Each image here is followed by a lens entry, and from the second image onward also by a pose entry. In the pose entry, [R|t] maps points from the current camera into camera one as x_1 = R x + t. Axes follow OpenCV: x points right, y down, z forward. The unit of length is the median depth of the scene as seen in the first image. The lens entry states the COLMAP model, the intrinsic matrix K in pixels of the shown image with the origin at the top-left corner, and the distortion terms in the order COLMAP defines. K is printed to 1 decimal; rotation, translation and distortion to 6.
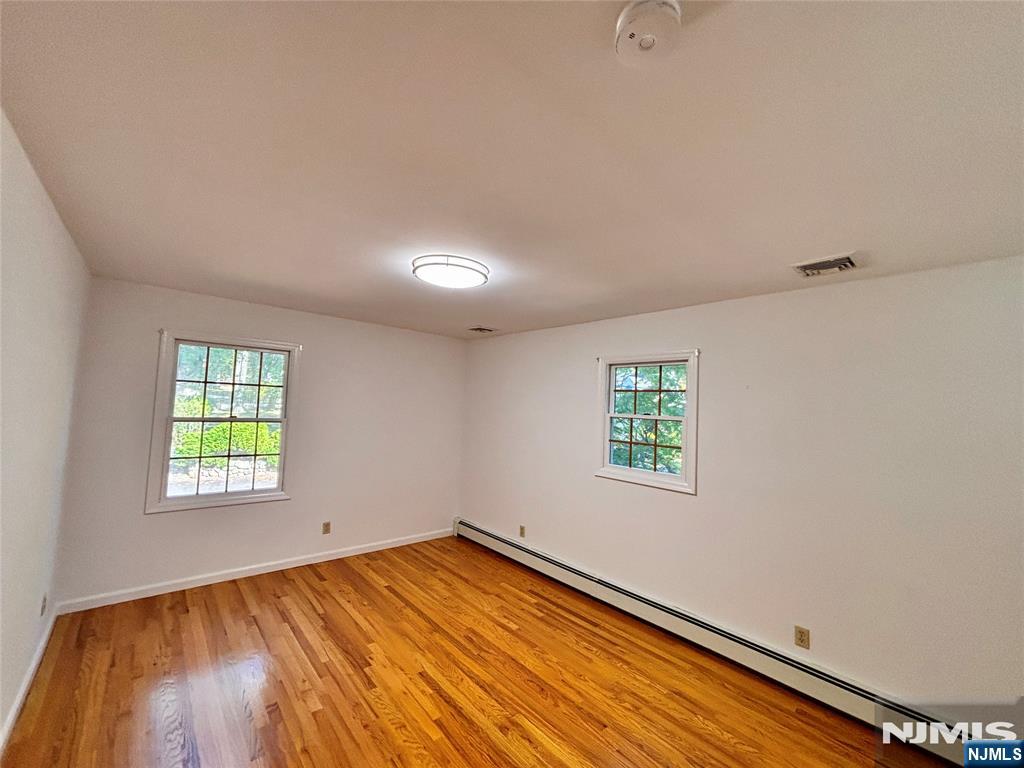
lens RADIAL K [[410.7, 0, 511.5], [0, 410.7, 379.1], [0, 0, 1]] dist [-0.001708, 0.000272]
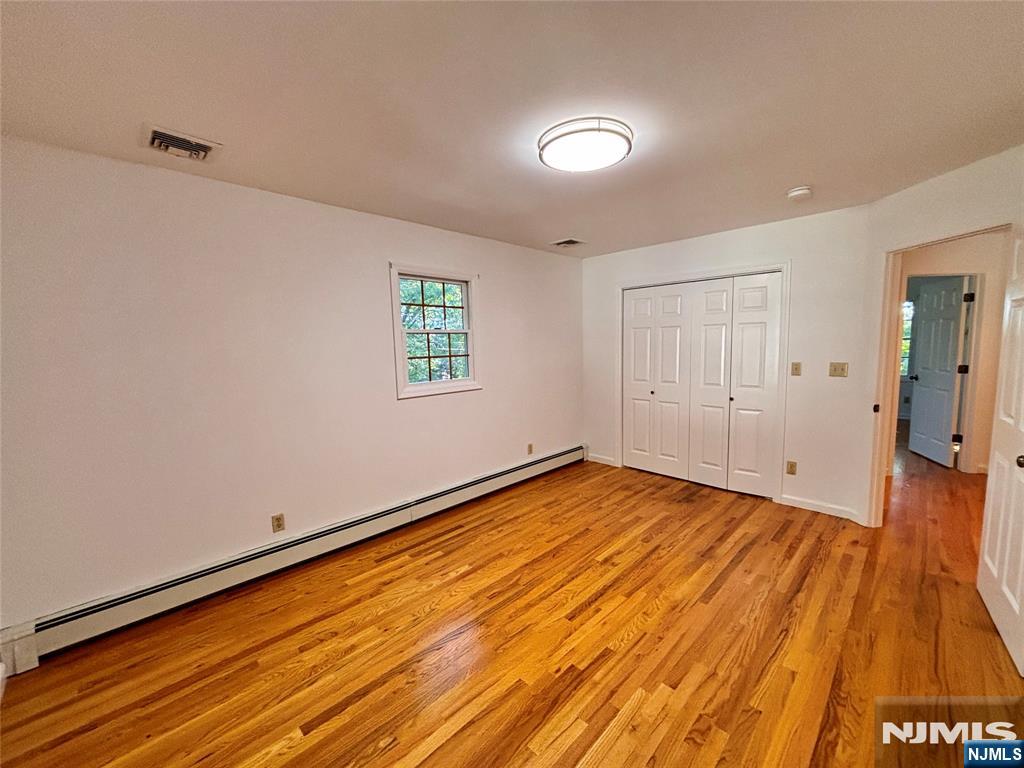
lens RADIAL K [[410.7, 0, 510.6], [0, 410.7, 387.4], [0, 0, 1]] dist [-0.001708, 0.000272]
pose [[-0.050574, -0.159556, 0.985892, -0.816863], [-0.050003, 0.986322, 0.157061, 0.066526], [-0.997468, -0.041355, -0.057861, 0.962976]]
